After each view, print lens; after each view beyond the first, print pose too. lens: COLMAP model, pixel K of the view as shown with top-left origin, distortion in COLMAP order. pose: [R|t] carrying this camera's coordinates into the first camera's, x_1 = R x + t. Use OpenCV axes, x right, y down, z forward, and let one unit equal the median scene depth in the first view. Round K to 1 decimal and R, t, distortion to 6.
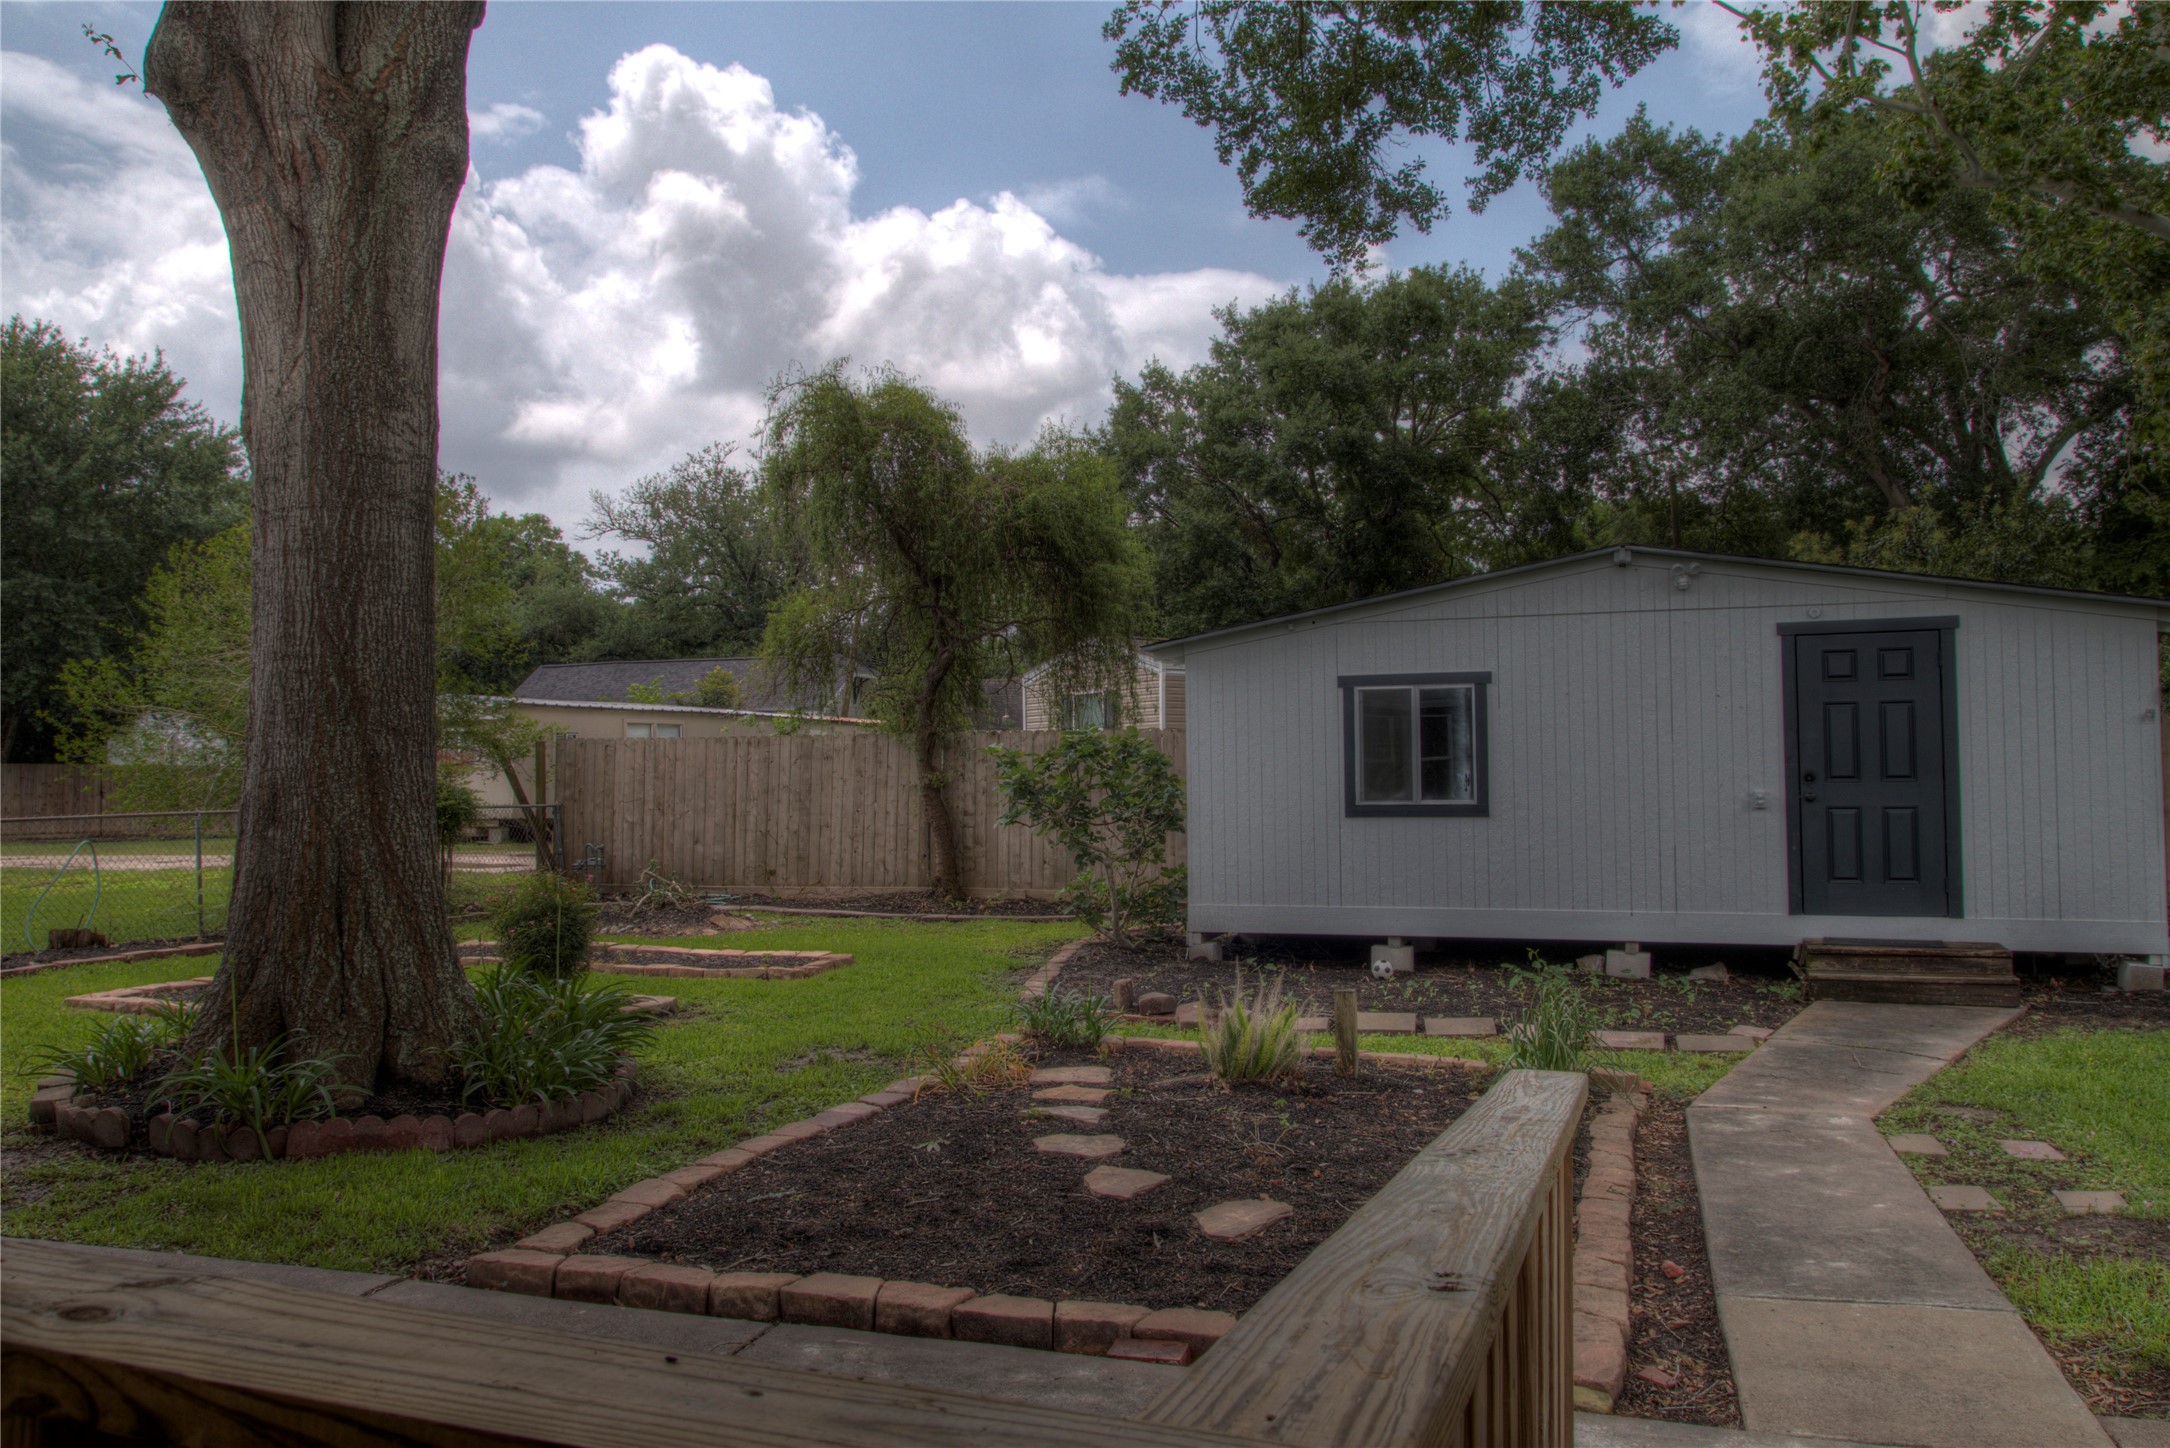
lens RADIAL K [[1621.4, 0, 1088.1], [0, 1621.4, 722.5], [0, 0, 1]] dist [0.009101, -0.006740]
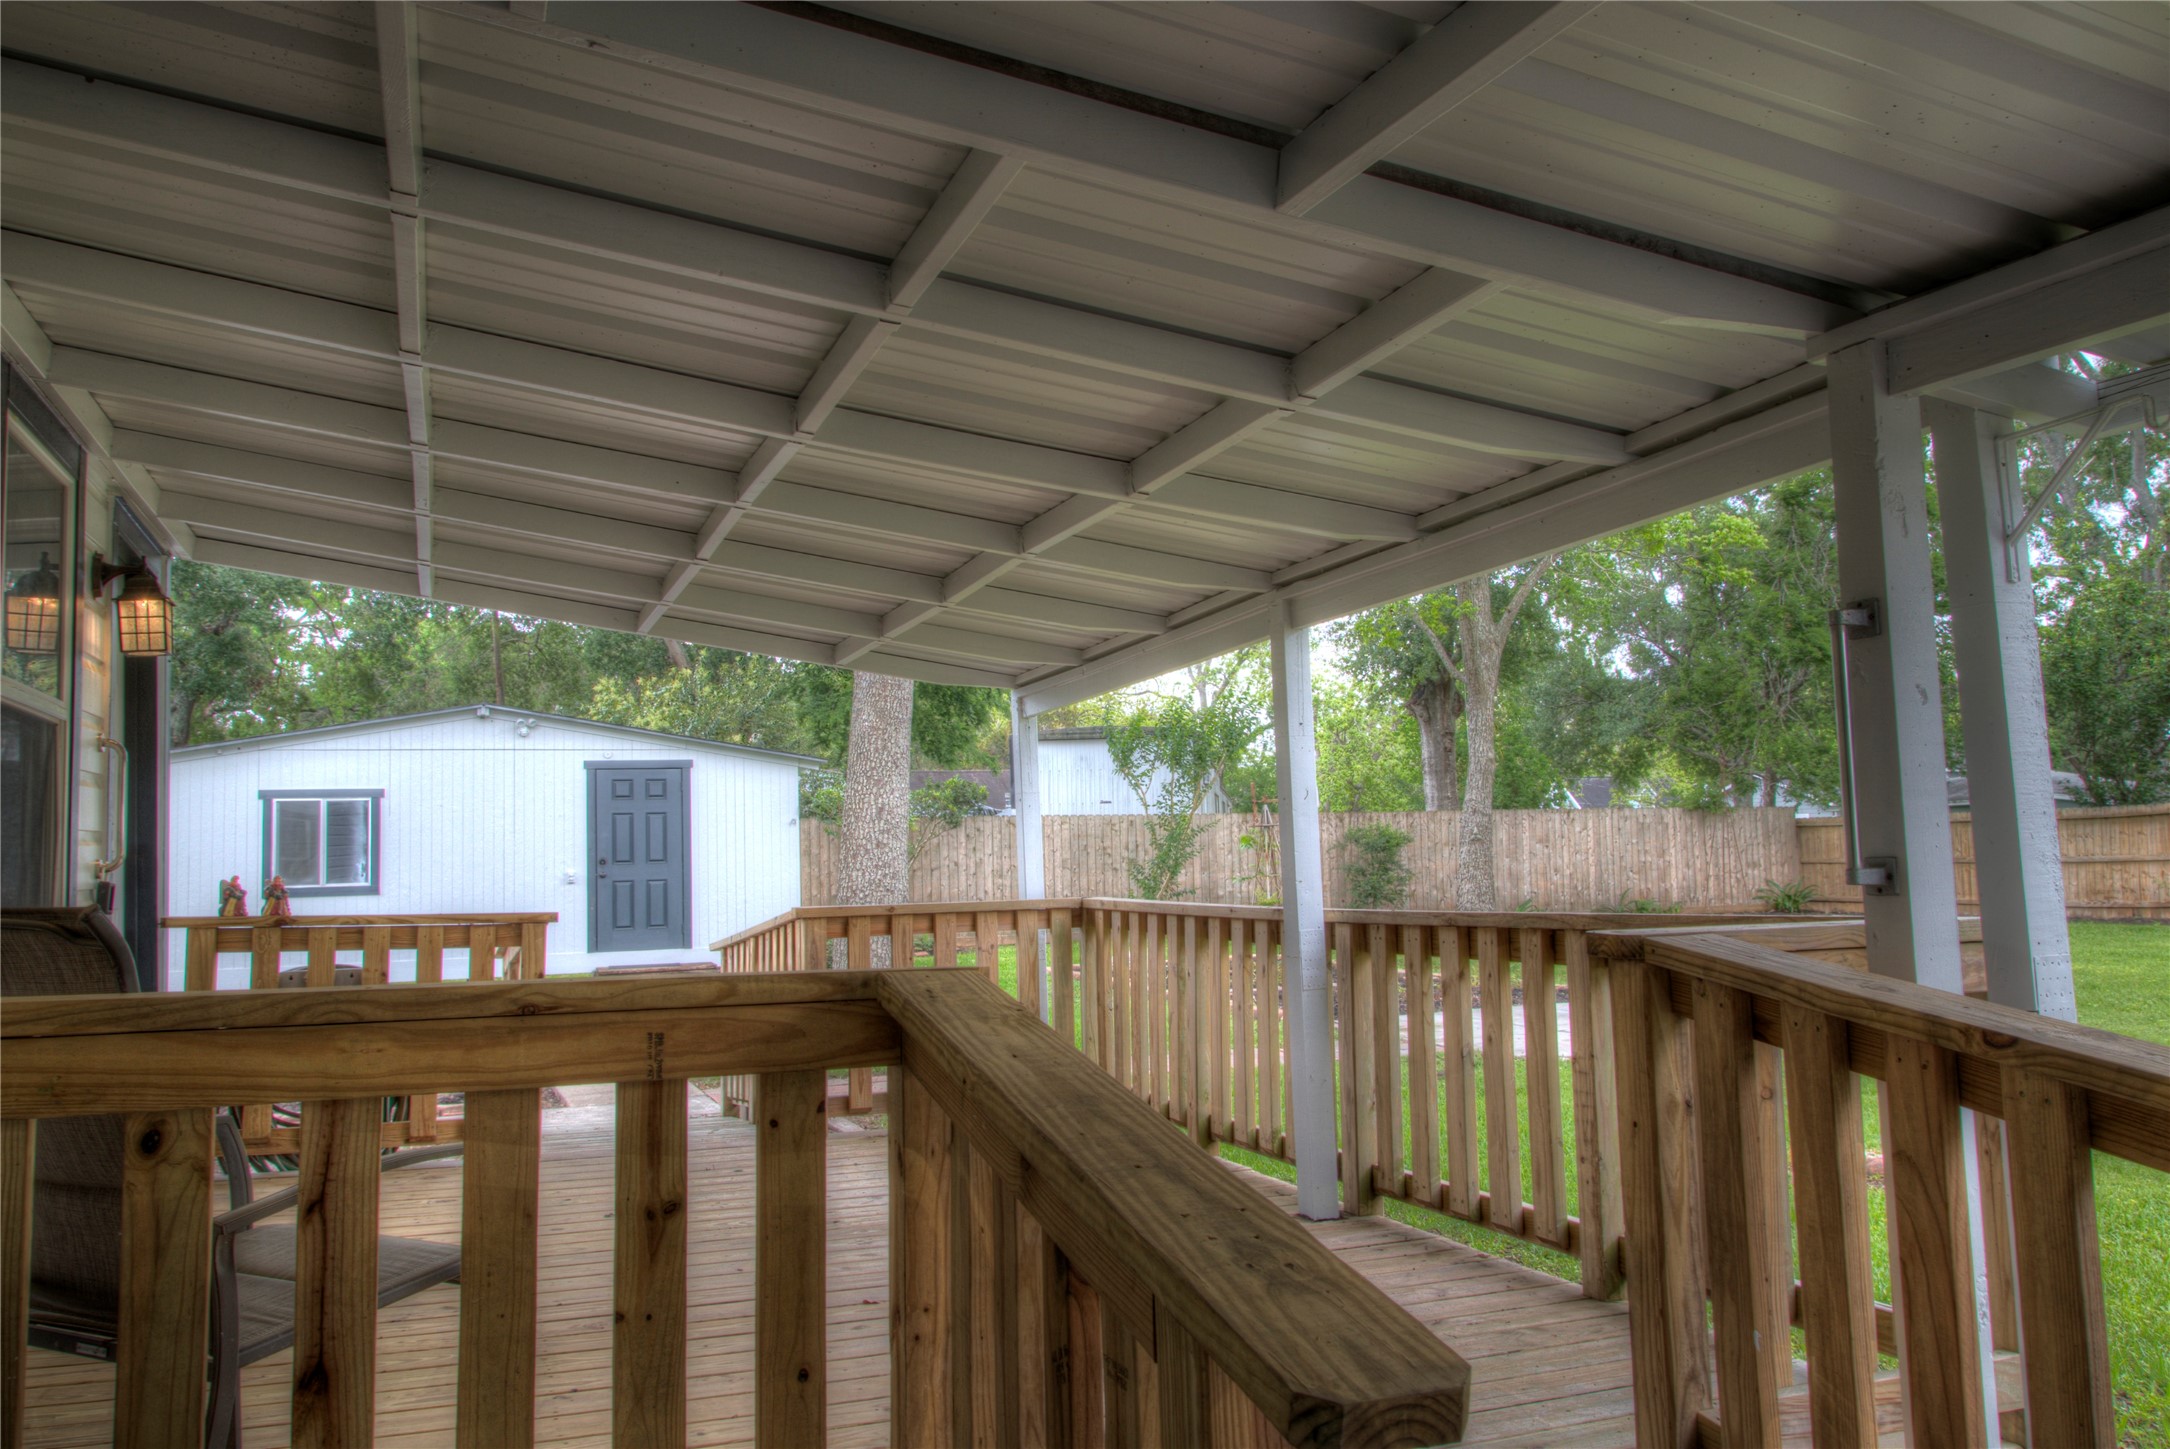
lens RADIAL K [[1621.4, 0, 1086.4], [0, 1621.4, 721.6], [0, 0, 1]] dist [0.009101, -0.006740]
pose [[0.761099, 0.042528, 0.647240, -0.201816], [-0.000520, 0.997888, -0.064956, 0.000960], [-0.648636, 0.049101, 0.759514, -0.458338]]
